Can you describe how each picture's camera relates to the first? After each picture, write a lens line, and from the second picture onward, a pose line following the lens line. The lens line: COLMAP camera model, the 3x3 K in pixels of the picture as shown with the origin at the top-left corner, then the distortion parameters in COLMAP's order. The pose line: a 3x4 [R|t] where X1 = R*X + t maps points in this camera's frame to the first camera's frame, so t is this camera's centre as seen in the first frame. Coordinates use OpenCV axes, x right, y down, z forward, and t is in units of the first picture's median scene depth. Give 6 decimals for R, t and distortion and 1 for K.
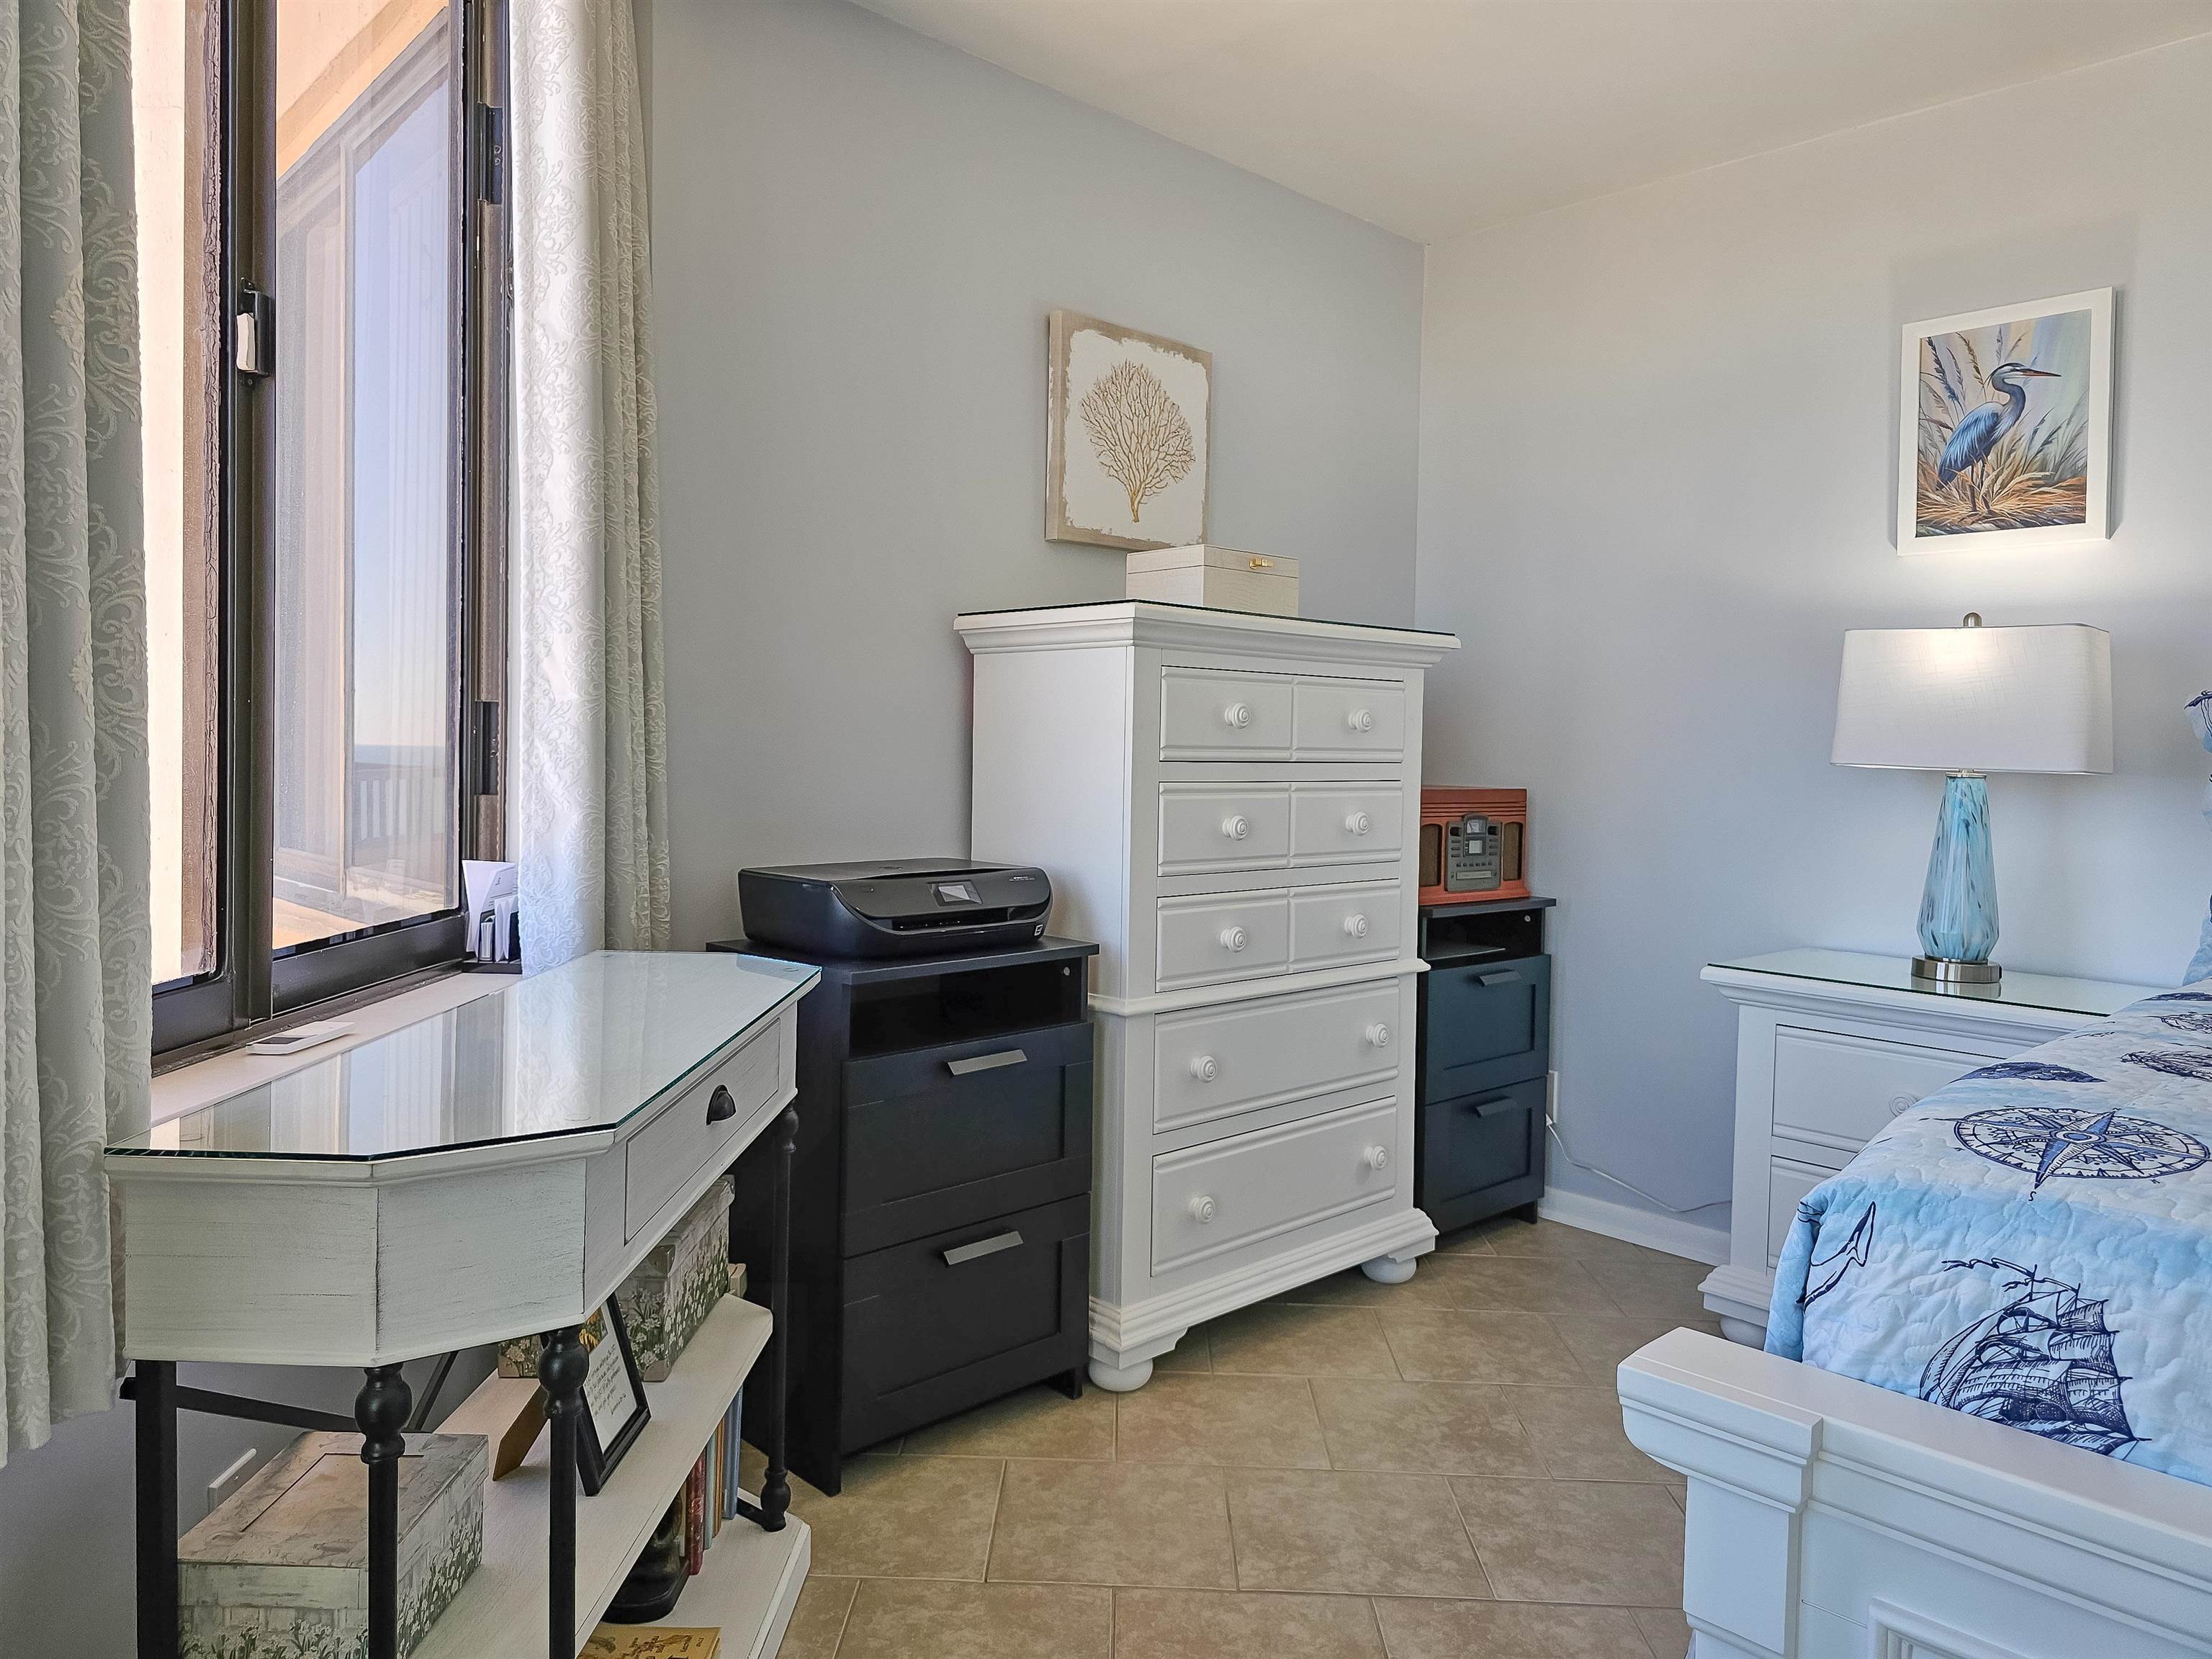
lens RADIAL K [[1470.8, 0, 1116.0], [0, 1470.8, 788.9], [0, 0, 1]] dist [-0.010099, -0.003114]
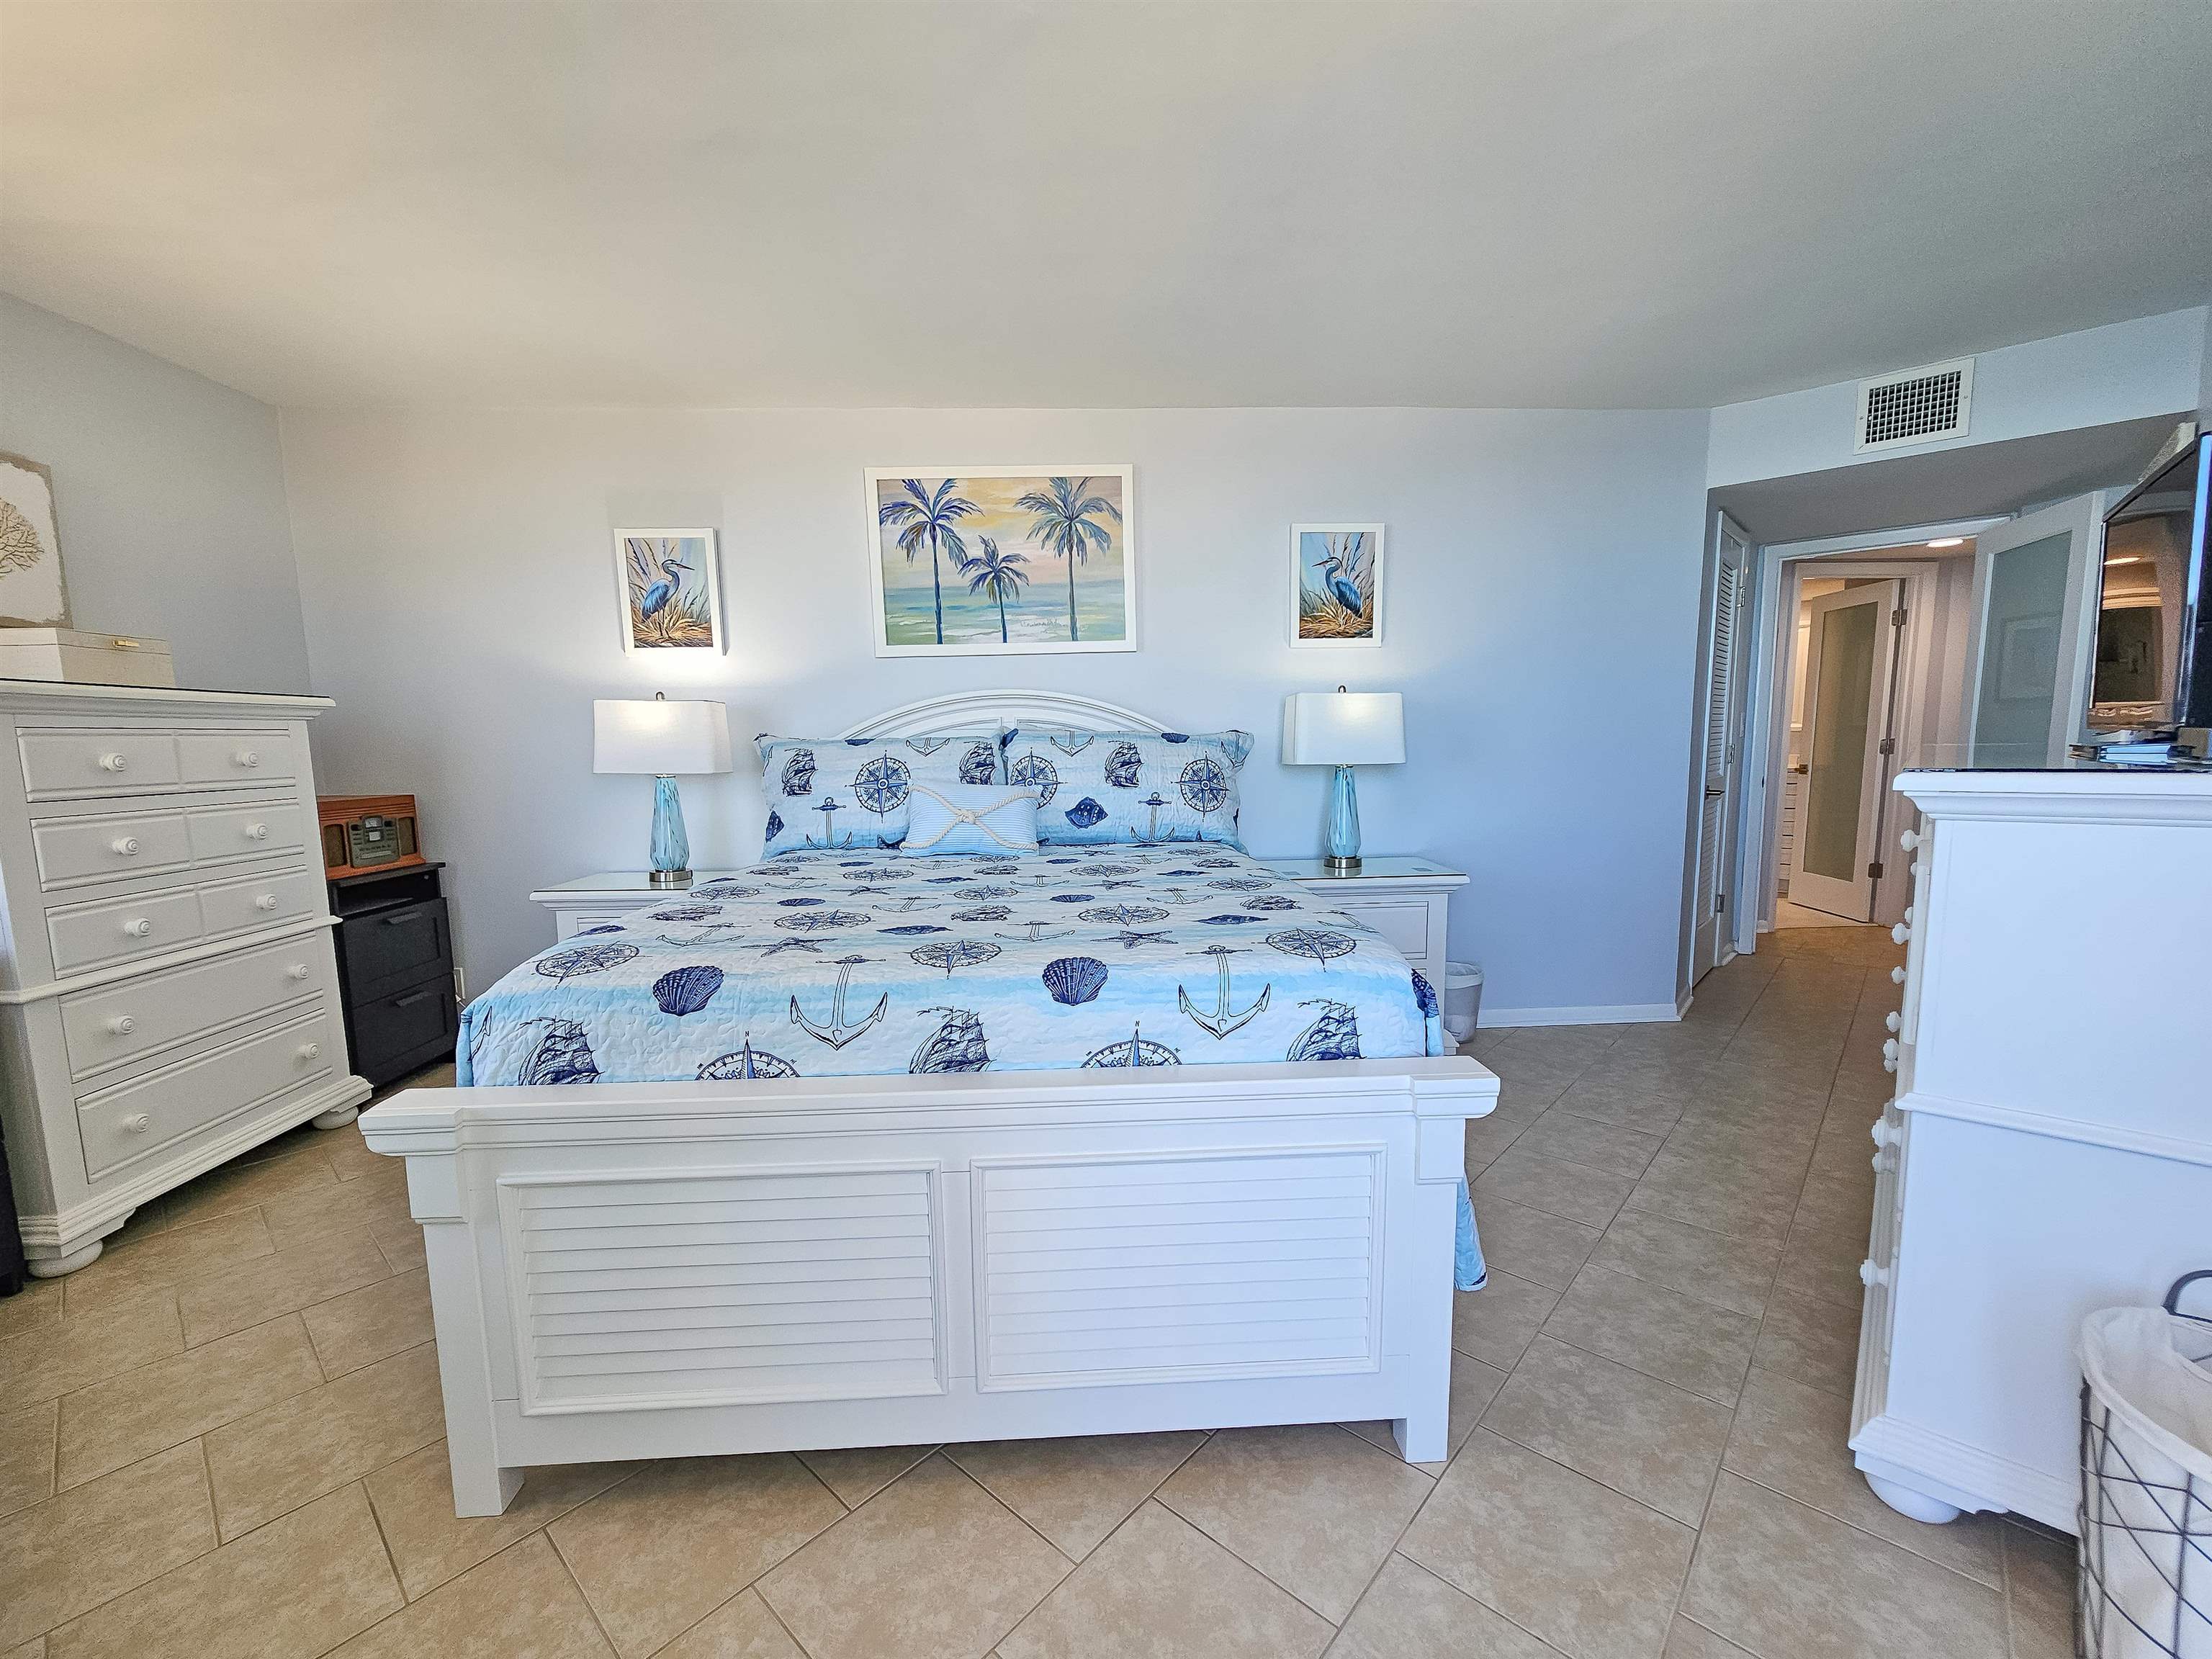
lens RADIAL K [[902.5, 0, 1108.6], [0, 902.5, 850.4], [0, 0, 1]] dist [-0.003239, 0.002048]
pose [[0.660042, -0.124478, 0.740844, 0.066026], [0.049166, 0.991220, 0.122743, -0.029388], [-0.749618, -0.044591, 0.660367, -0.243322]]
